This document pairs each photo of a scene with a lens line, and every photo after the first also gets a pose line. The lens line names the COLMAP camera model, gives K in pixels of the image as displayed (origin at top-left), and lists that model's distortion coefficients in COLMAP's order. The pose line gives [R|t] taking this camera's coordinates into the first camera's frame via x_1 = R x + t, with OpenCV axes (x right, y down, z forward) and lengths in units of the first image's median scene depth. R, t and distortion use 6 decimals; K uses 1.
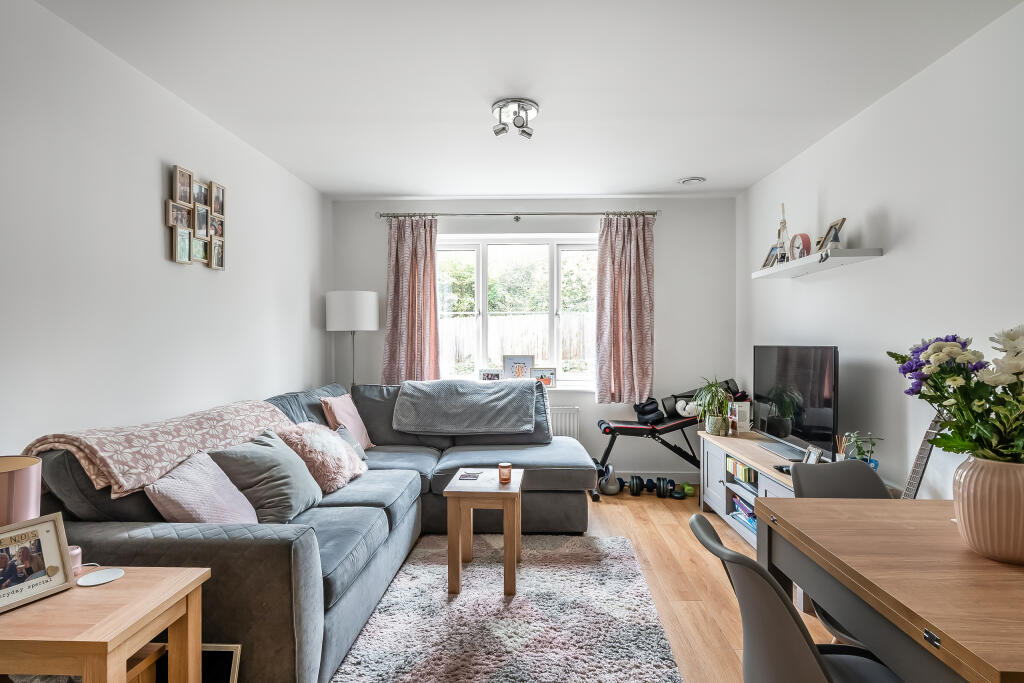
lens RADIAL K [[540.8, 0, 512.0], [0, 540.8, 341.5], [0, 0, 1]] dist [0.000820, -0.000056]
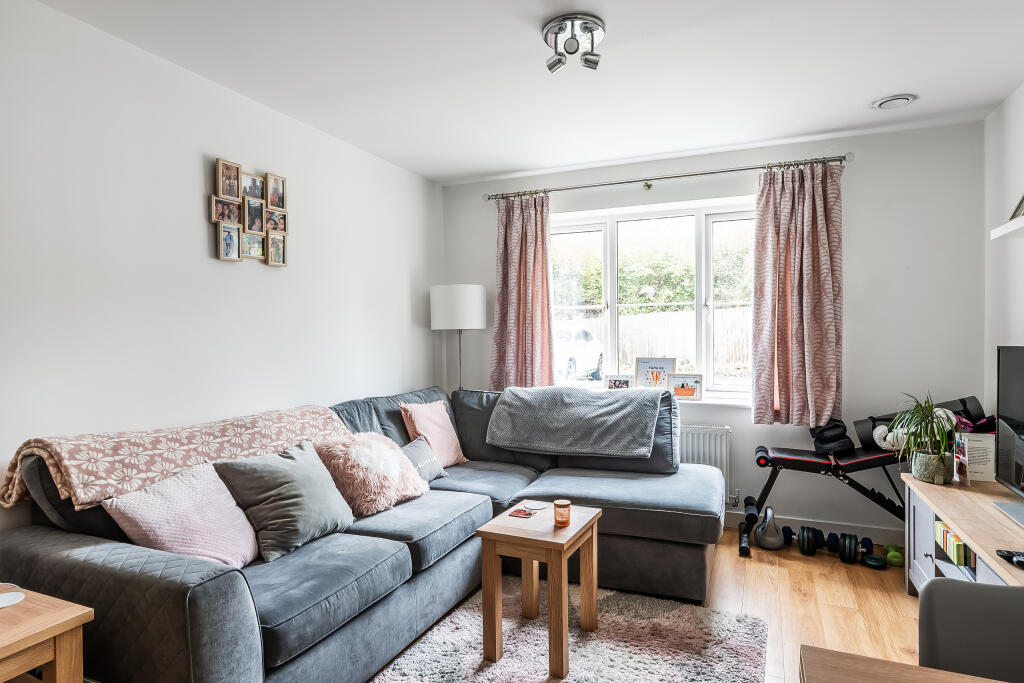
lens RADIAL K [[581.3, 0, 512.5], [0, 581.3, 346.2], [0, 0, 1]] dist [0.005166, -0.000824]
pose [[0.932108, -0.000053, -0.362179, 0.164674], [0.003928, 0.999943, 0.009962, -0.001494], [0.362158, -0.010709, 0.932055, 0.159539]]
